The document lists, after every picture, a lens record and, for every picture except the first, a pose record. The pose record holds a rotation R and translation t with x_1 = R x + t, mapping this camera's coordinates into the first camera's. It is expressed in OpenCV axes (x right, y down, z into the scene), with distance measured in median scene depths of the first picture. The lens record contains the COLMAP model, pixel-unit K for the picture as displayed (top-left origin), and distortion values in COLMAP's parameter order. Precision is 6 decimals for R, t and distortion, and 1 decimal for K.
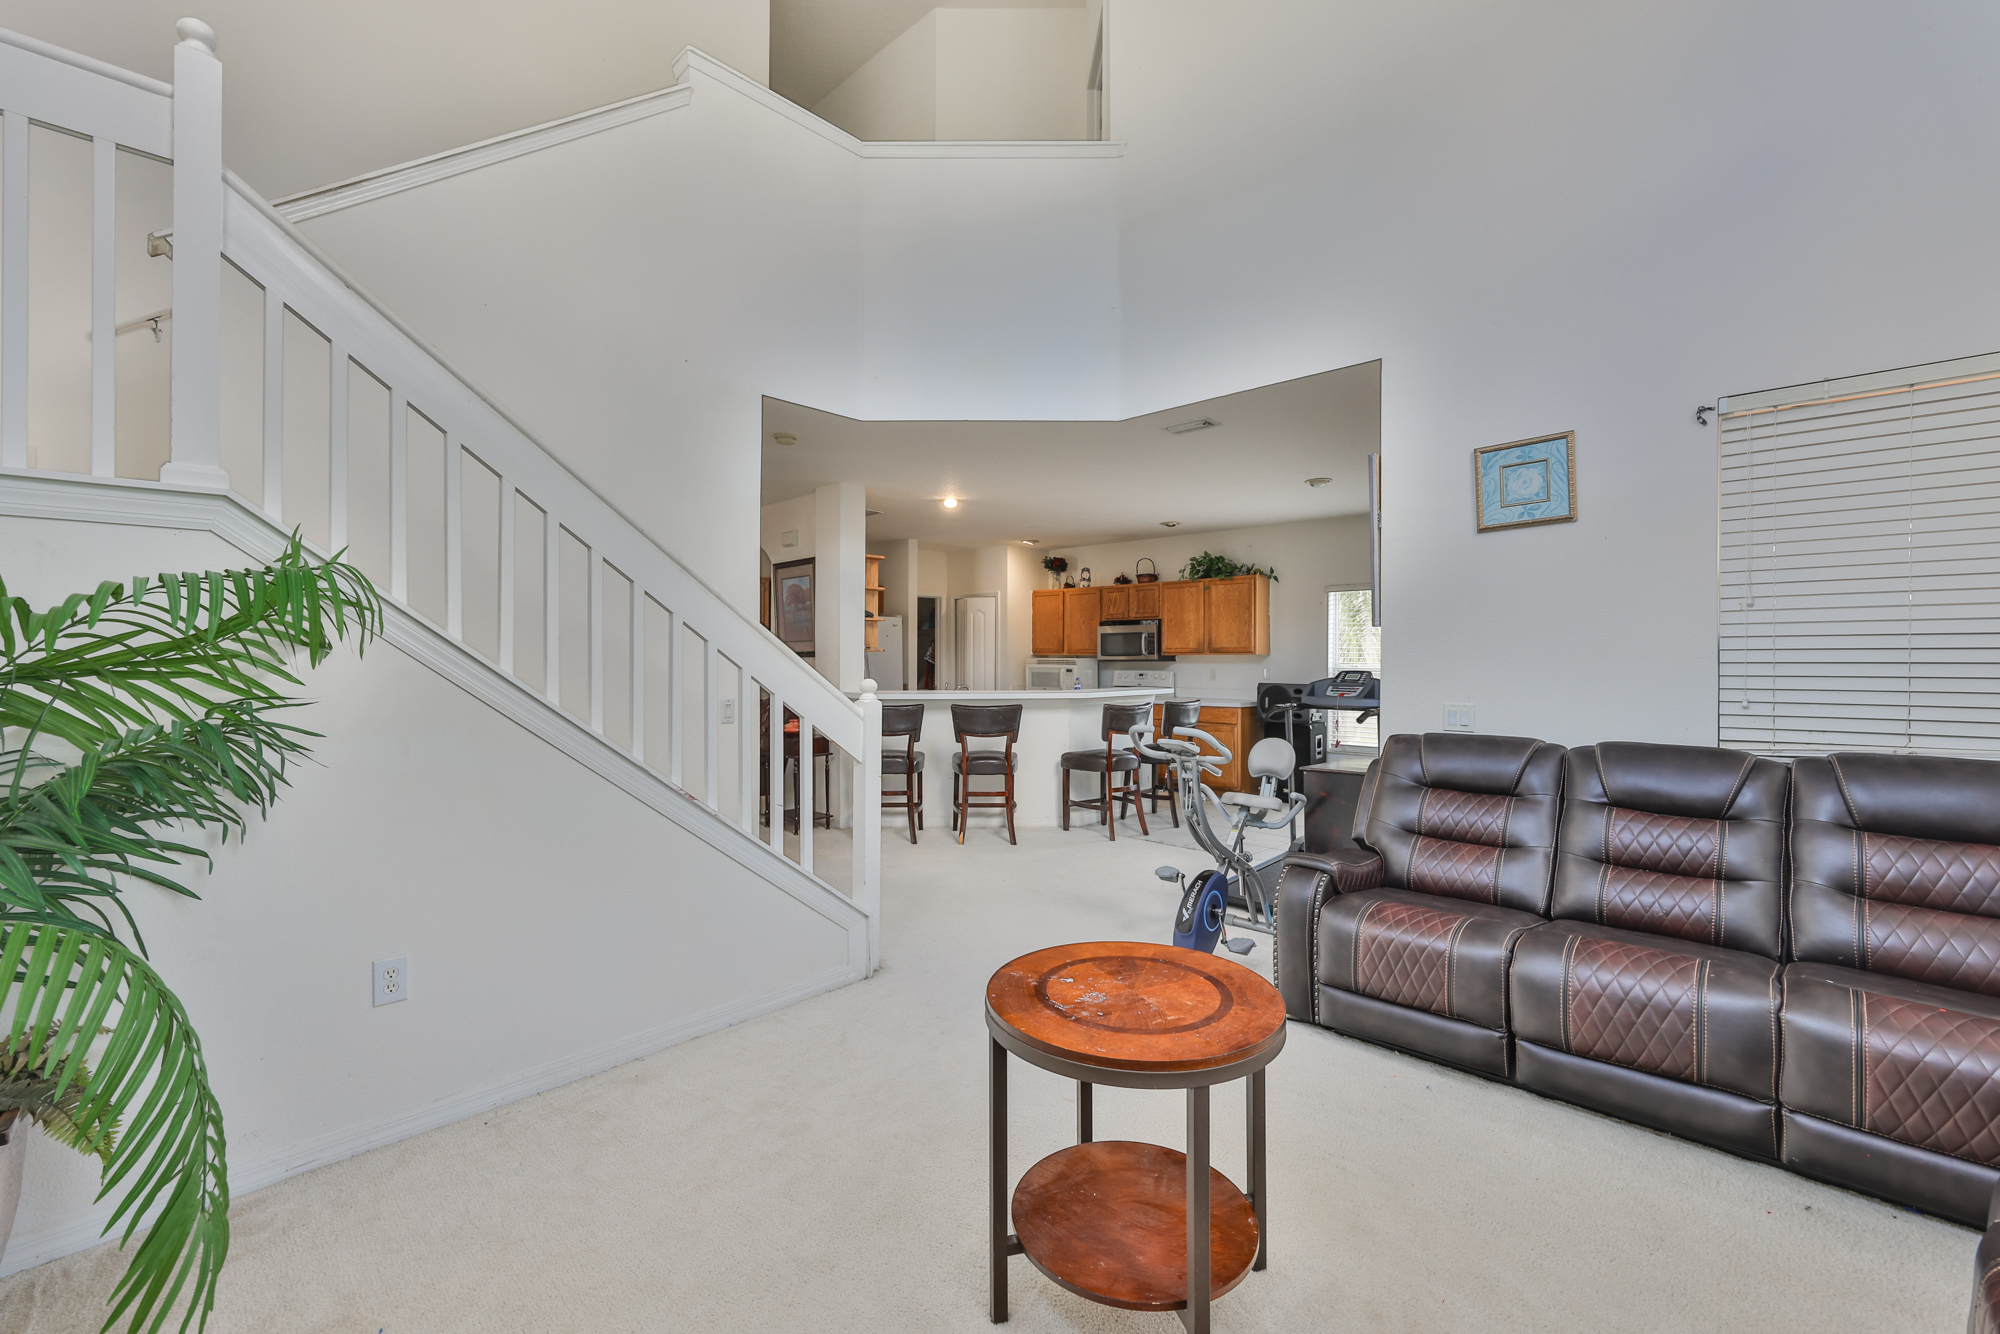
lens RADIAL K [[860.5, 0, 994.4], [0, 860.5, 667.8], [0, 0, 1]] dist [0.003756, 0.000078]
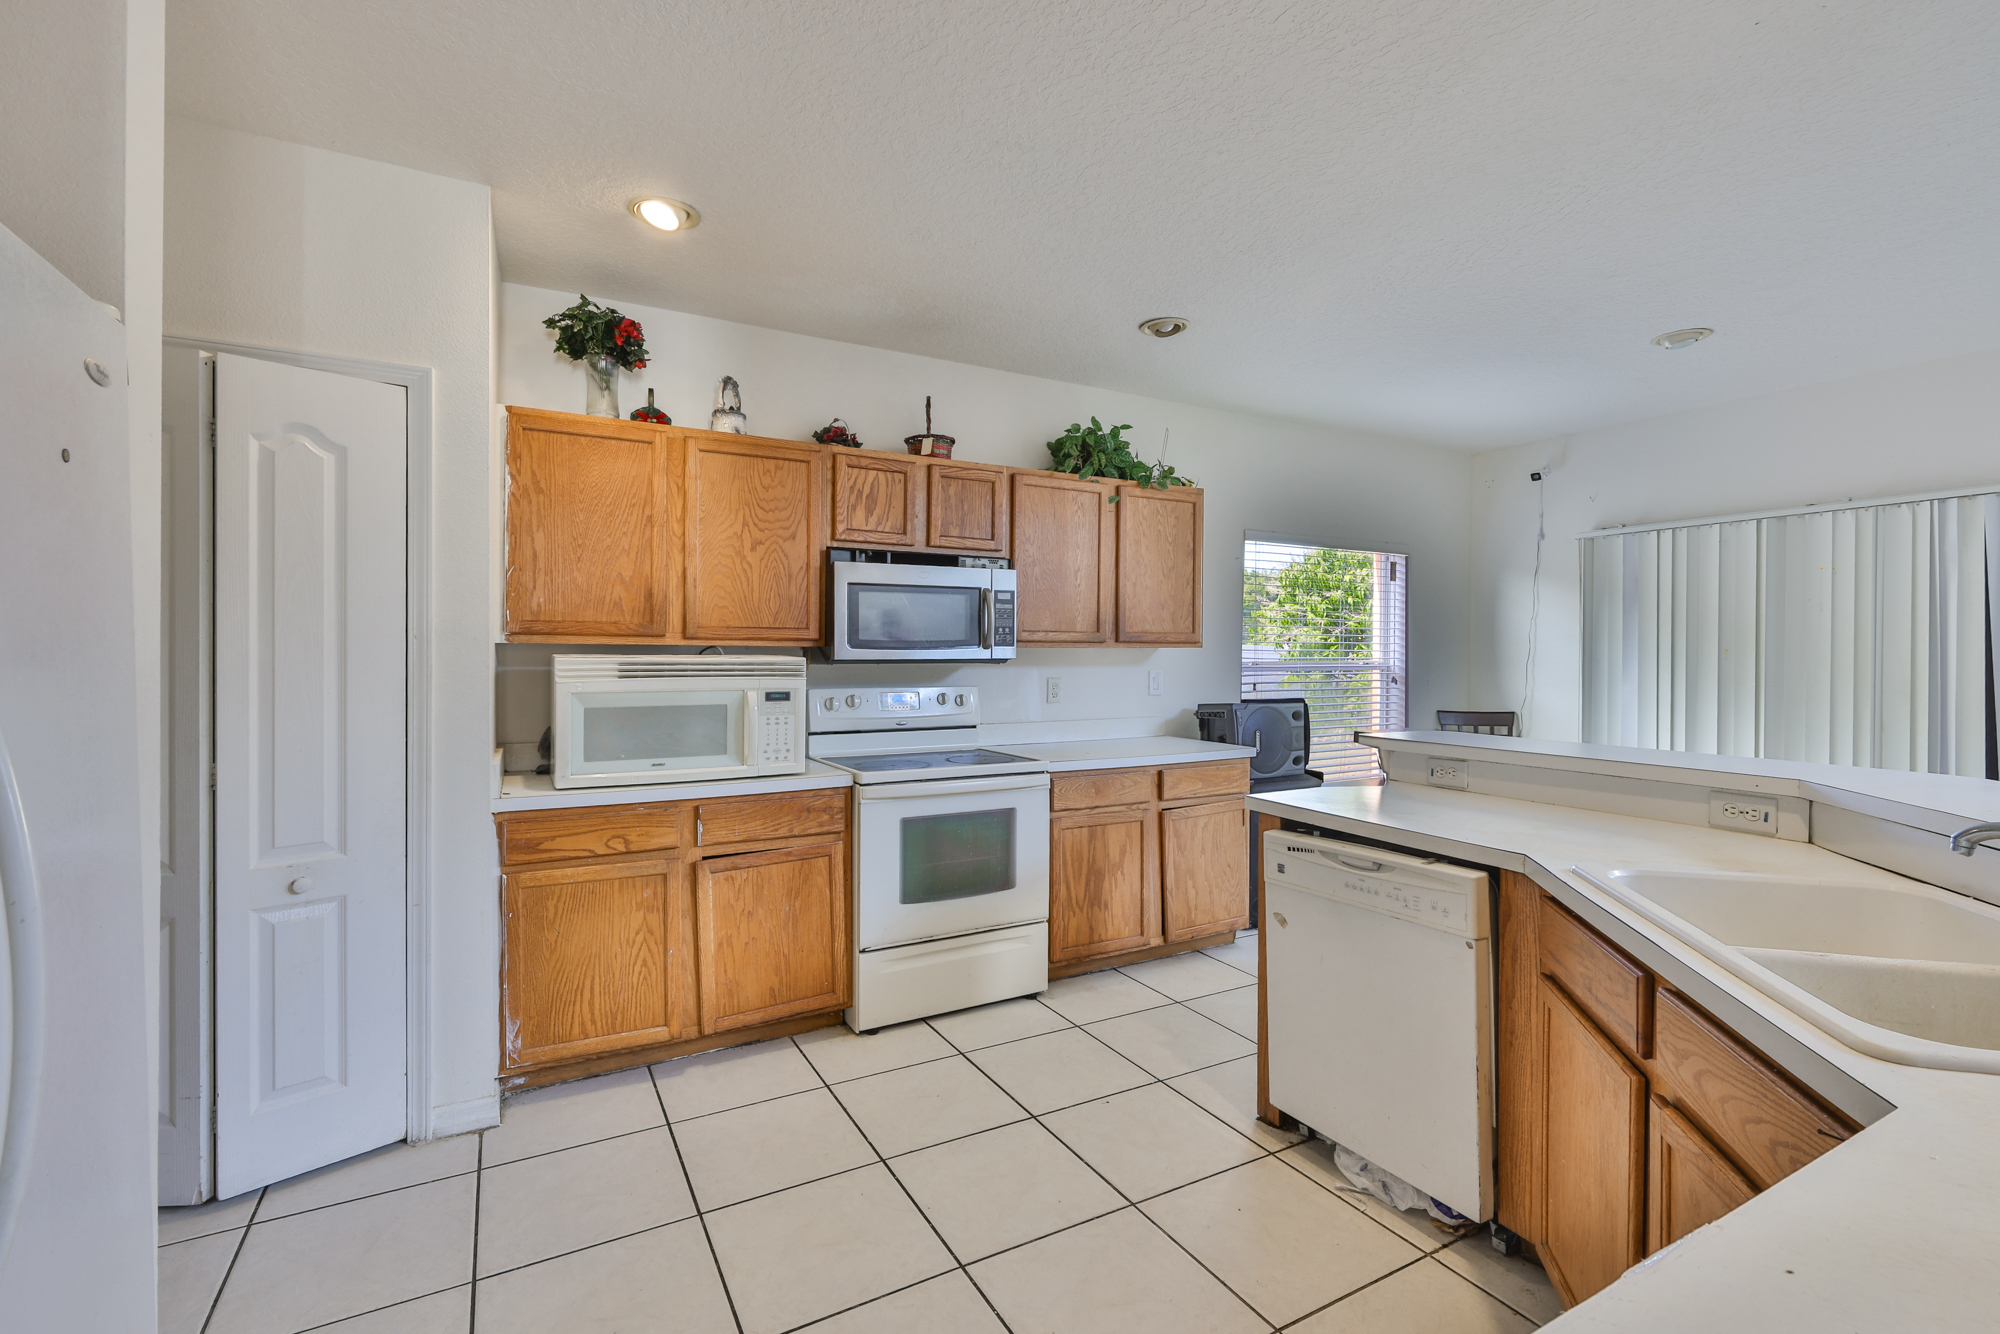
lens RADIAL K [[889.6, 0, 1000.6], [0, 889.6, 656.2], [0, 0, 1]] dist [0.001074, 0.000014]
pose [[0.274163, -0.007540, 0.961654, -0.201691], [0.007947, 0.999953, 0.005574, -0.012345], [-0.961650, 0.006114, 0.274210, 0.859657]]
